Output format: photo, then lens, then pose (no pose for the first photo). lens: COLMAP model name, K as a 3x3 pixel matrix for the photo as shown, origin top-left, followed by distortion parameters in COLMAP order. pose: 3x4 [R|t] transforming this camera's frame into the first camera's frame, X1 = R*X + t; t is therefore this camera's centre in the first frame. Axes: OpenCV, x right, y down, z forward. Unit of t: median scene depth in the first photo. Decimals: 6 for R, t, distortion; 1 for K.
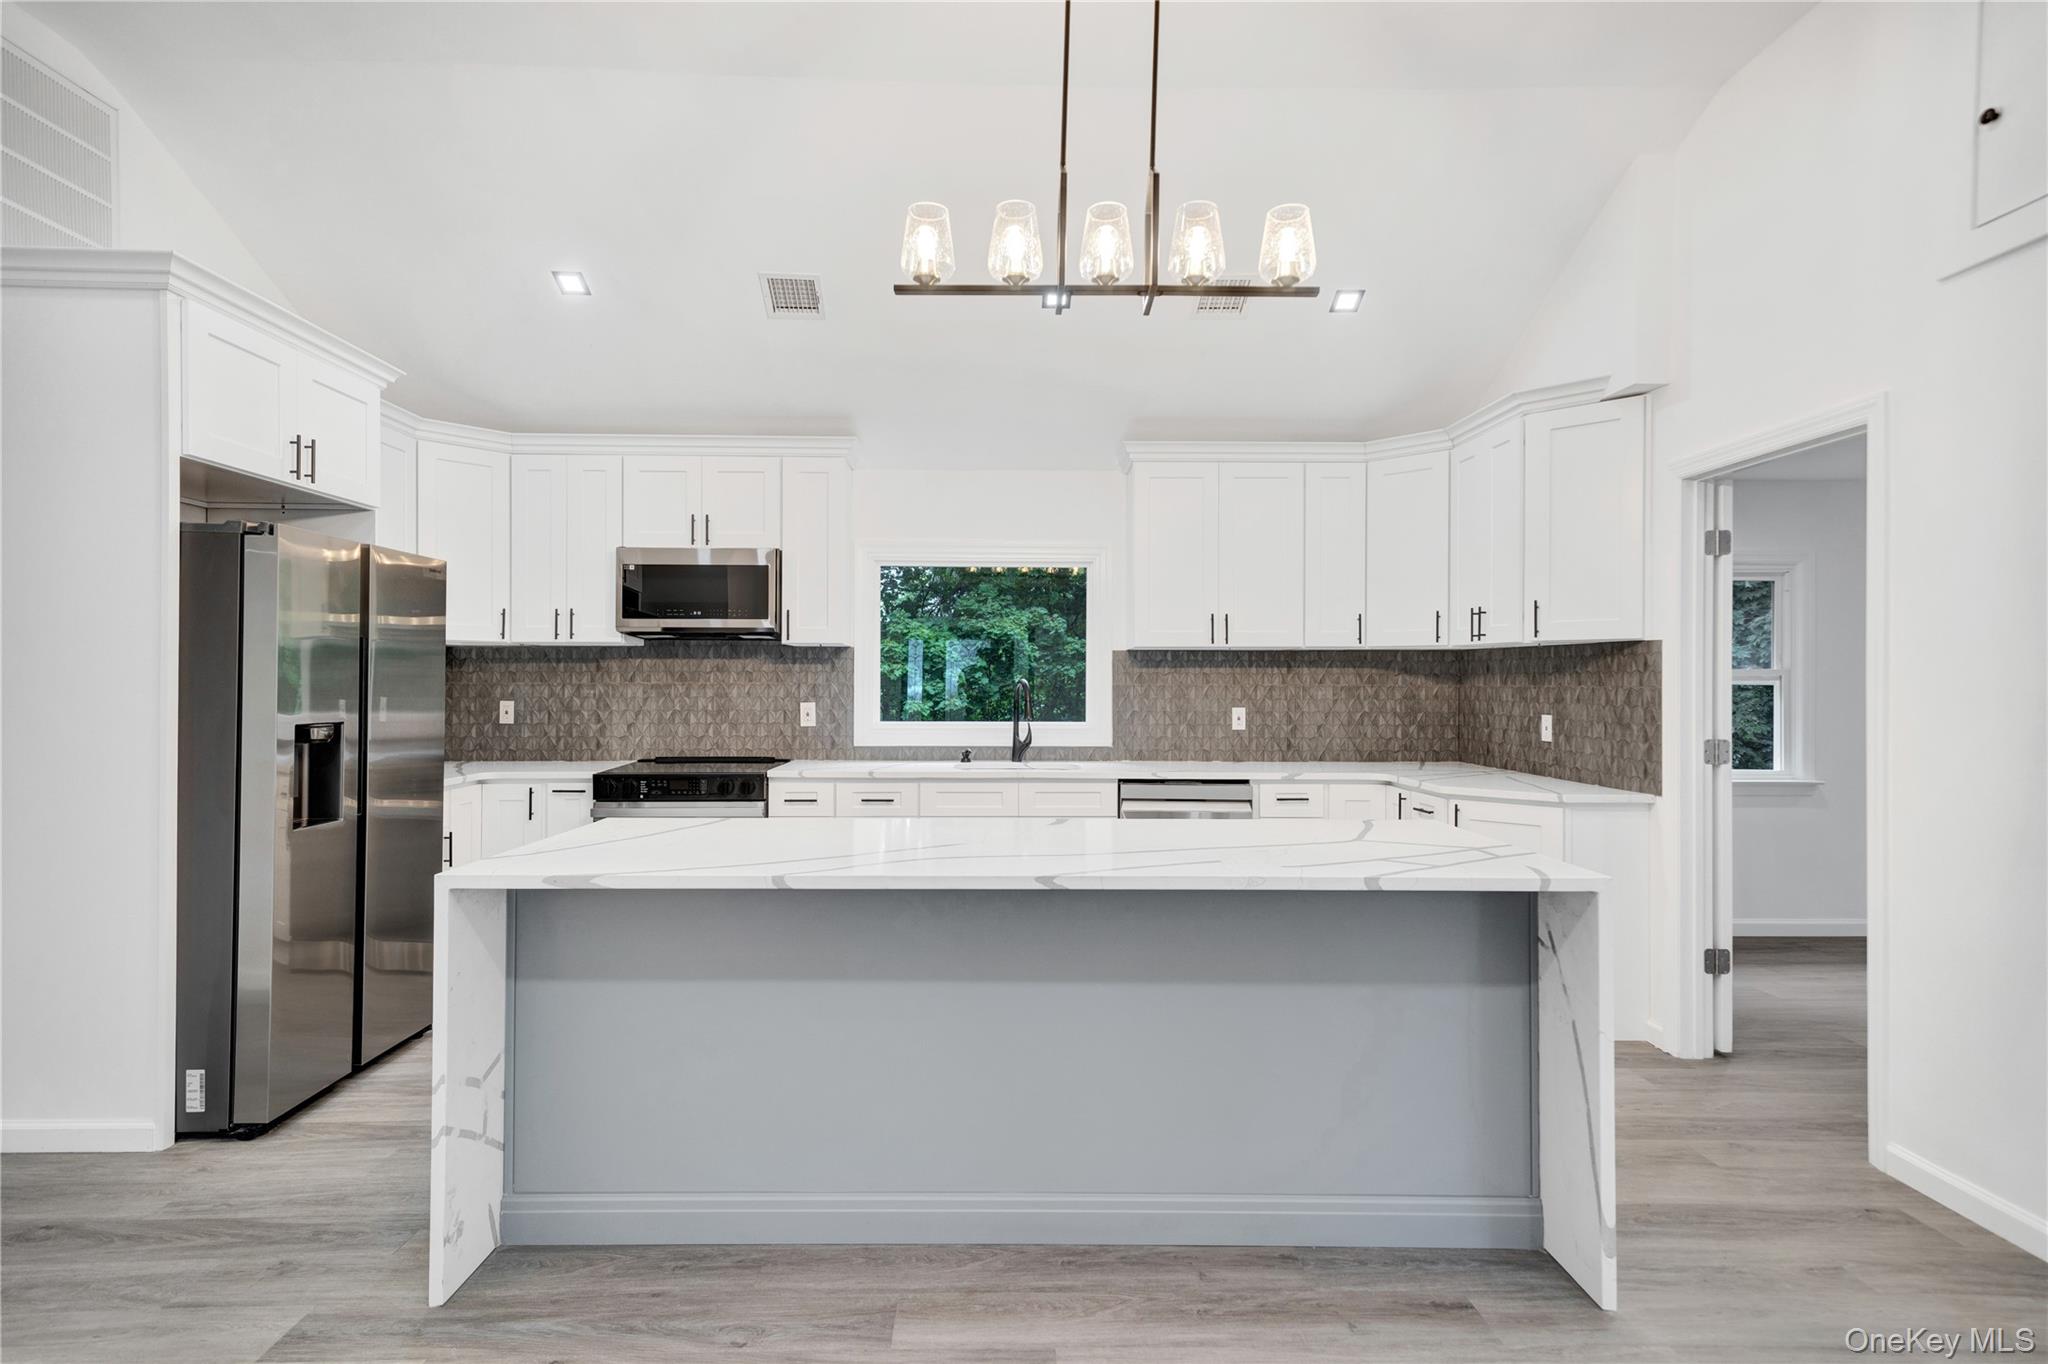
lens RADIAL K [[950.2, 0, 1024.0], [0, 950.2, 682.0], [0, 0, 1]] dist [0.009998, 0.000110]
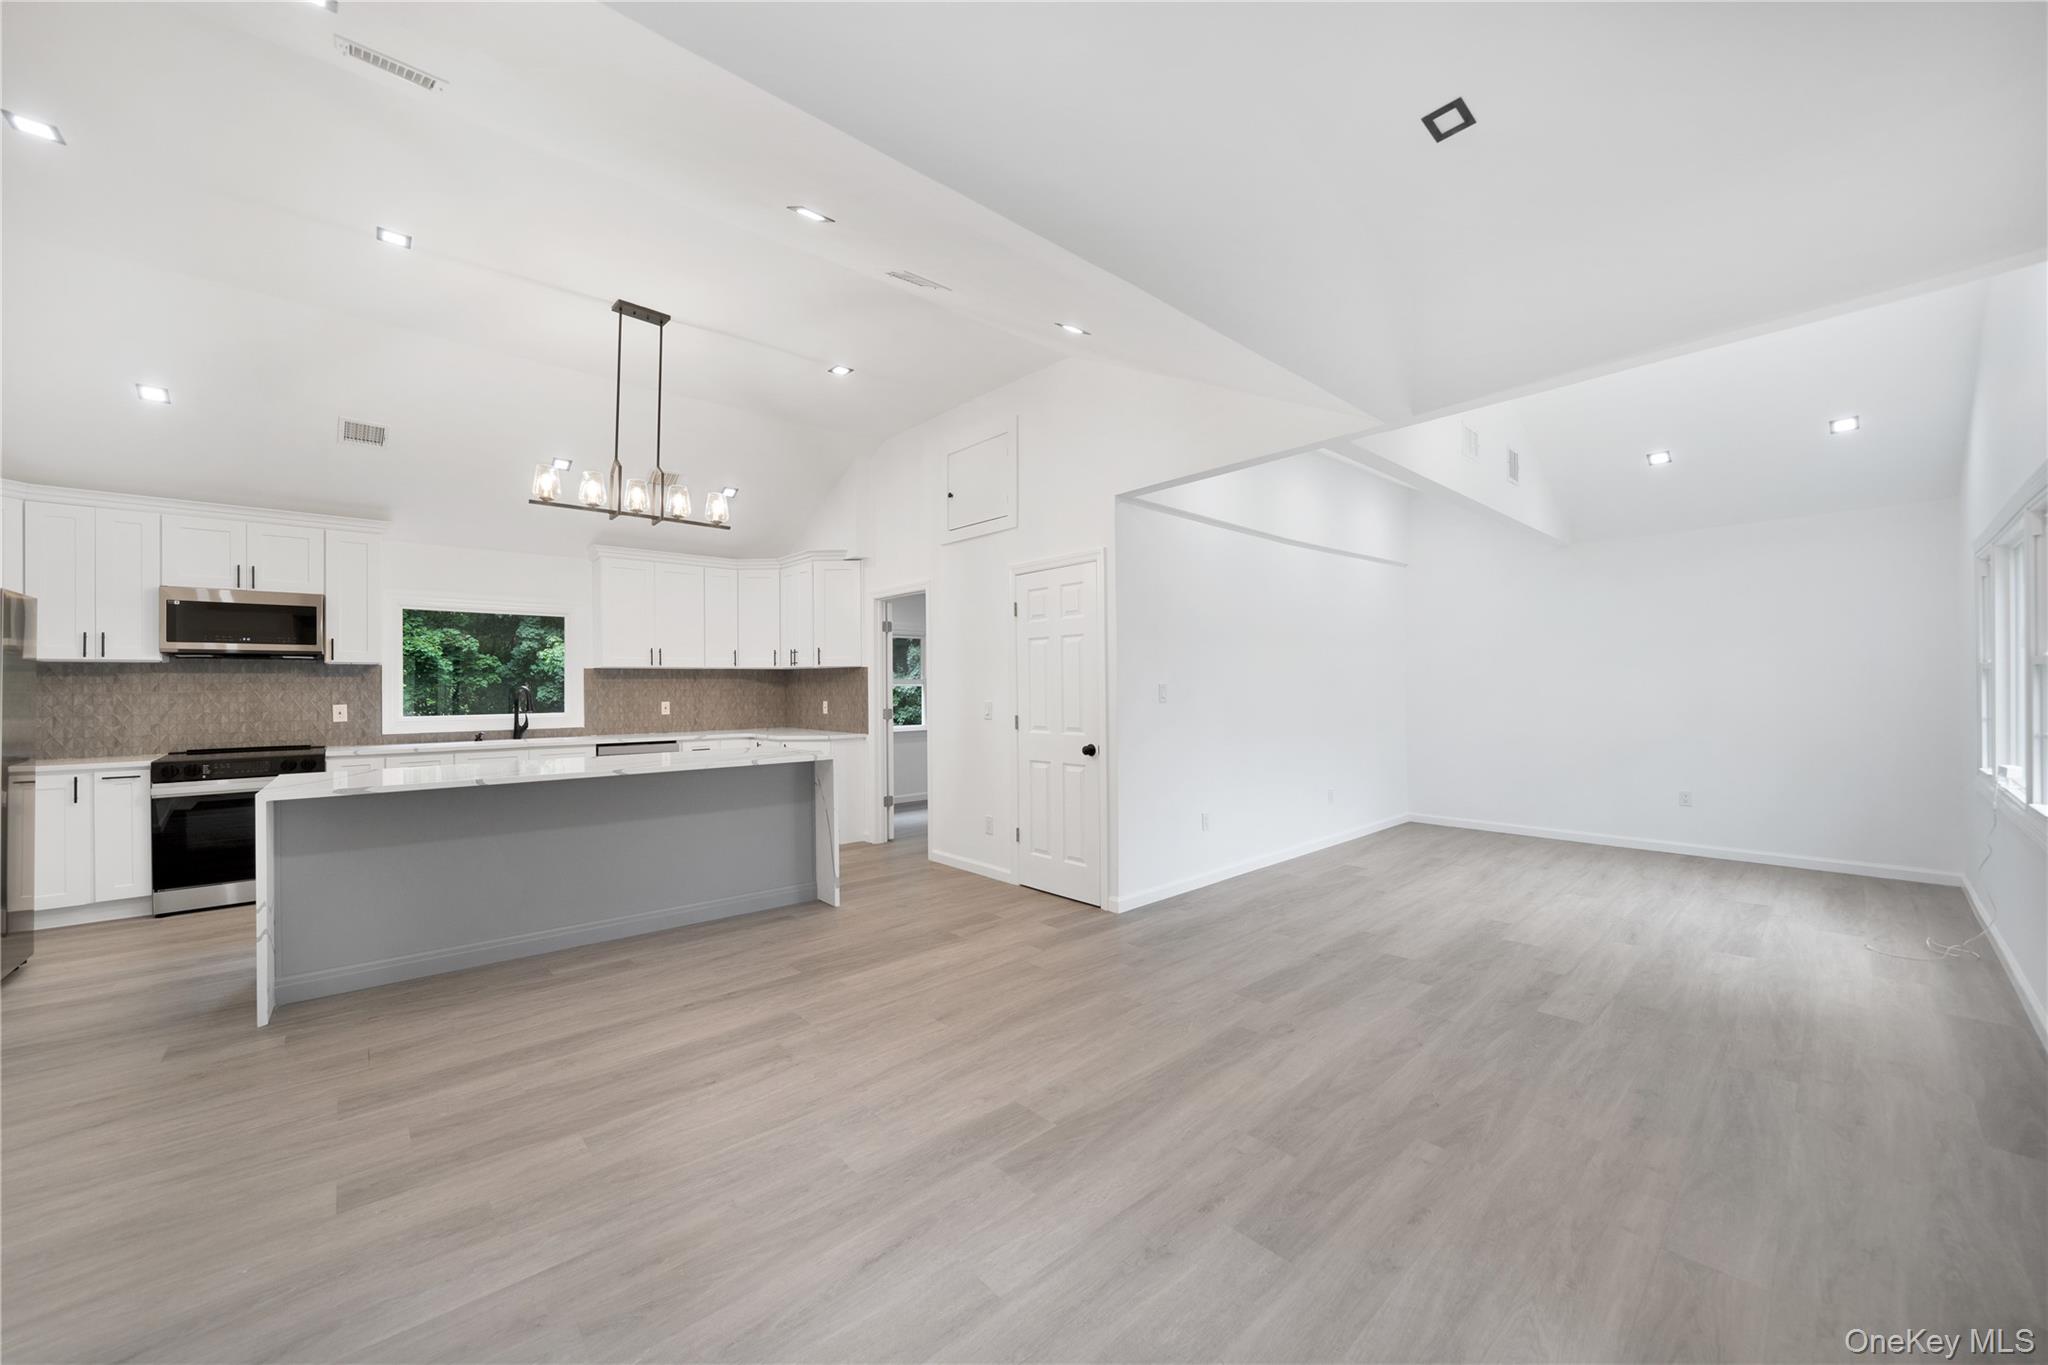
lens RADIAL K [[766.7, 0, 1024.0], [0, 766.7, 682.5], [0, 0, 1]] dist [-0.001023, -0.000190]
pose [[0.744985, -0.004931, 0.667063, -0.235259], [0.011153, 0.999925, -0.005064, 0.006112], [-0.666988, 0.011212, 0.744984, -0.515221]]
